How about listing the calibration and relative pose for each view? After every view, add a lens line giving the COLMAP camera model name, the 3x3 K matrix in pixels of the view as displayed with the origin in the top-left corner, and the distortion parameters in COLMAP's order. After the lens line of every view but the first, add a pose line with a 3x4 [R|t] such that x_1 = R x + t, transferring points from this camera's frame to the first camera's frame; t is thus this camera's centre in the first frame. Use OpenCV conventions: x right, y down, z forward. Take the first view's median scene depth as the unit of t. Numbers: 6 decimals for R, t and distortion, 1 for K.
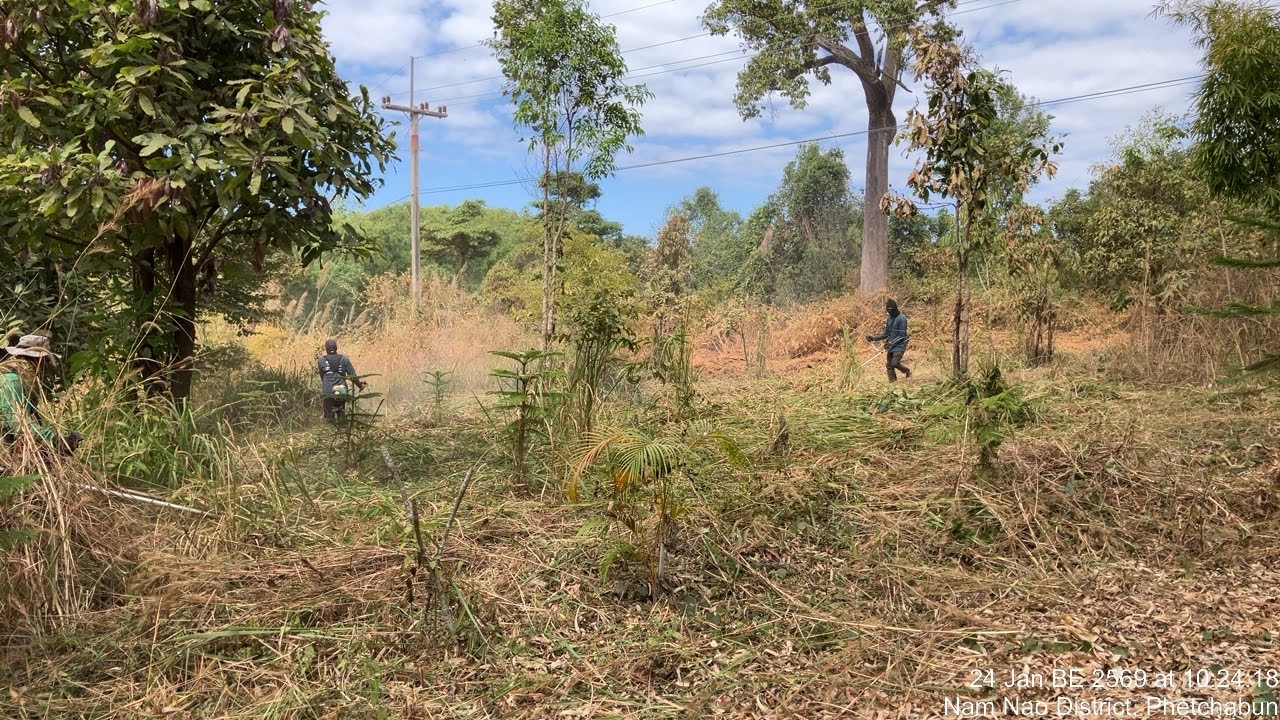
lens RADIAL K [[997.0, 0, 640.5], [0, 997.0, 330.8], [0, 0, 1]] dist [0.001293, 0.004437]
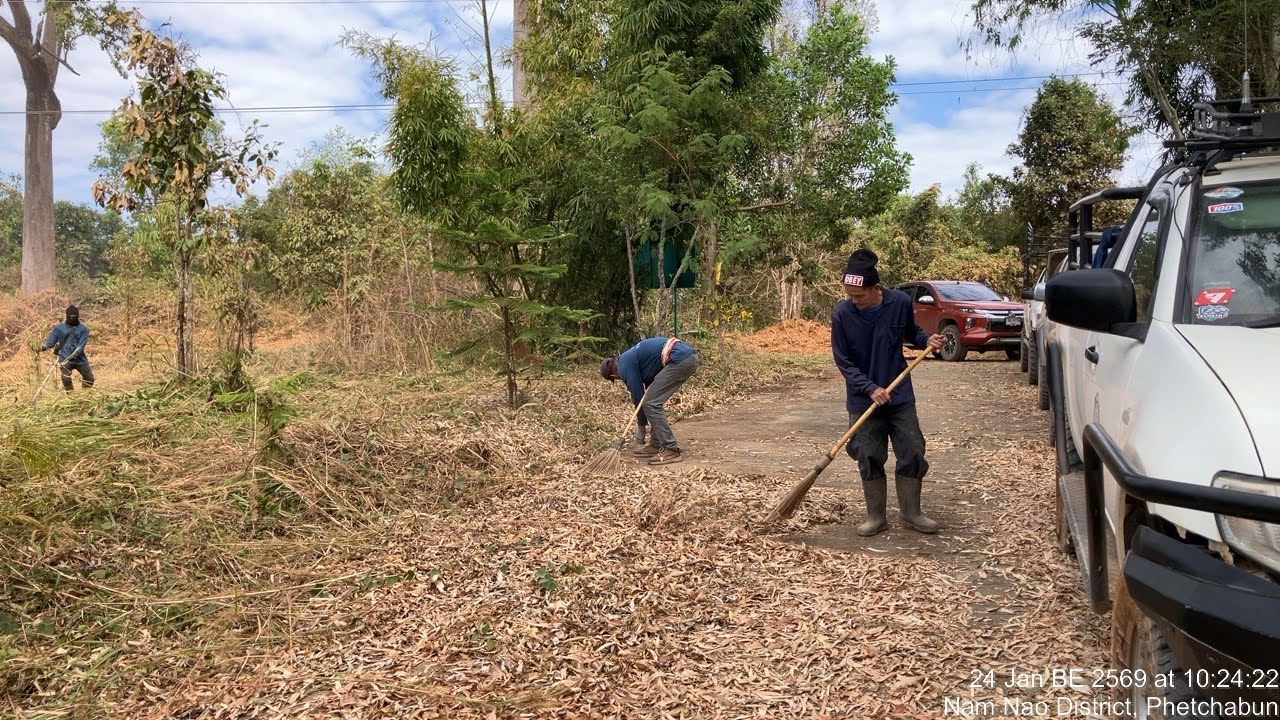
lens RADIAL K [[997.0, 0, 640.5], [0, 997.0, 330.8], [0, 0, 1]] dist [0.001293, 0.004437]
pose [[0.698348, -0.016919, 0.715558, -0.070999], [0.020644, 0.999781, 0.003492, 0.007234], [-0.715461, 0.012333, 0.698544, -0.015504]]
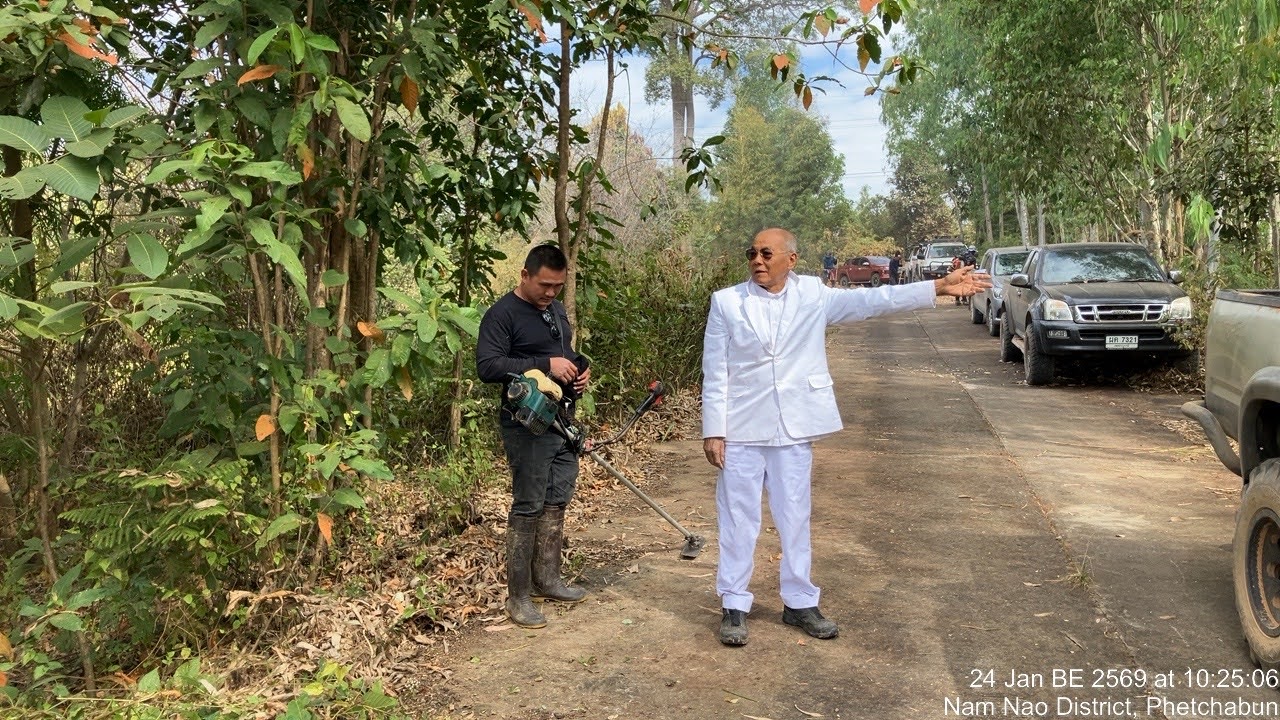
lens RADIAL K [[998.1, 0, 663.7], [0, 998.1, 357.0], [0, 0, 1]] dist [0.006979, -0.001081]
pose [[0.581776, -0.063882, 0.810836, -0.277931], [0.033535, 0.997947, 0.054562, 0.015642], [-0.812657, -0.004552, 0.582724, -0.096341]]
